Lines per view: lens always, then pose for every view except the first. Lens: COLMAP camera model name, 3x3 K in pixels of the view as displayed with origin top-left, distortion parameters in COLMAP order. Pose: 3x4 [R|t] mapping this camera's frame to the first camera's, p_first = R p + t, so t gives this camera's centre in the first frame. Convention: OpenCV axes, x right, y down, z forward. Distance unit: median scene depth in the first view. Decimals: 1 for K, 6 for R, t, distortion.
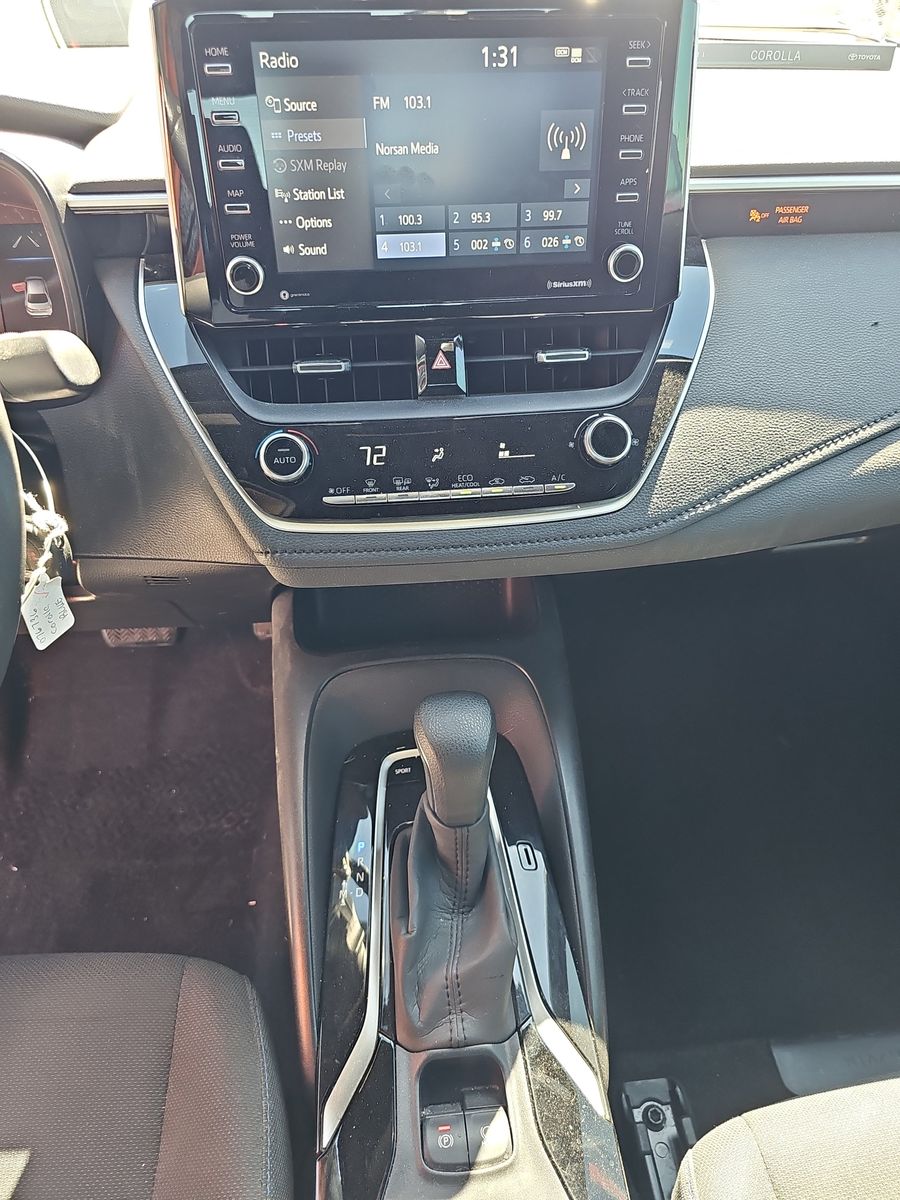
lens RADIAL K [[854.3, 0, 447.8], [0, 854.3, 601.5], [0, 0, 1]] dist [-0.008071, -0.014117]
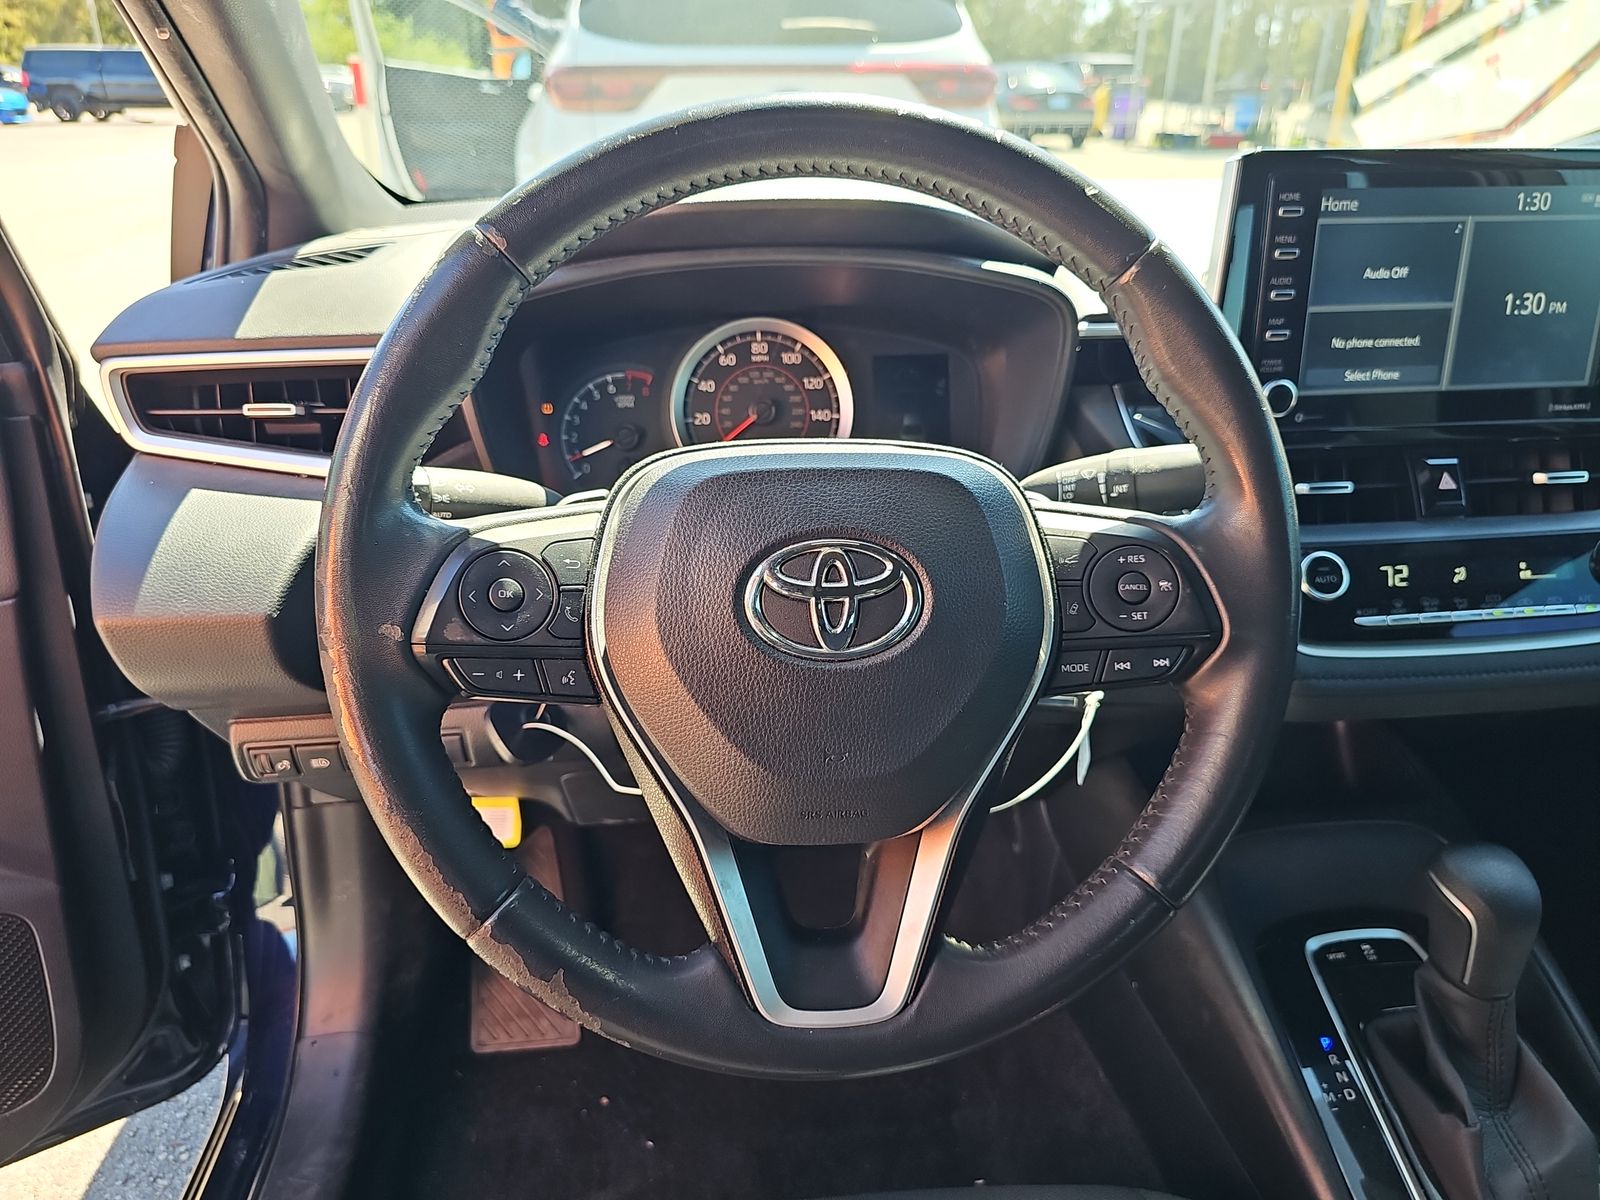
lens RADIAL K [[1139.0, 0, 804.6], [0, 1139.0, 586.5], [0, 0, 1]] dist [-0.008071, -0.014117]
pose [[0.999915, -0.010099, 0.008241, -0.756094], [0.011744, 0.972273, -0.233553, 0.128406], [-0.005654, 0.233630, 0.972309, -0.225107]]
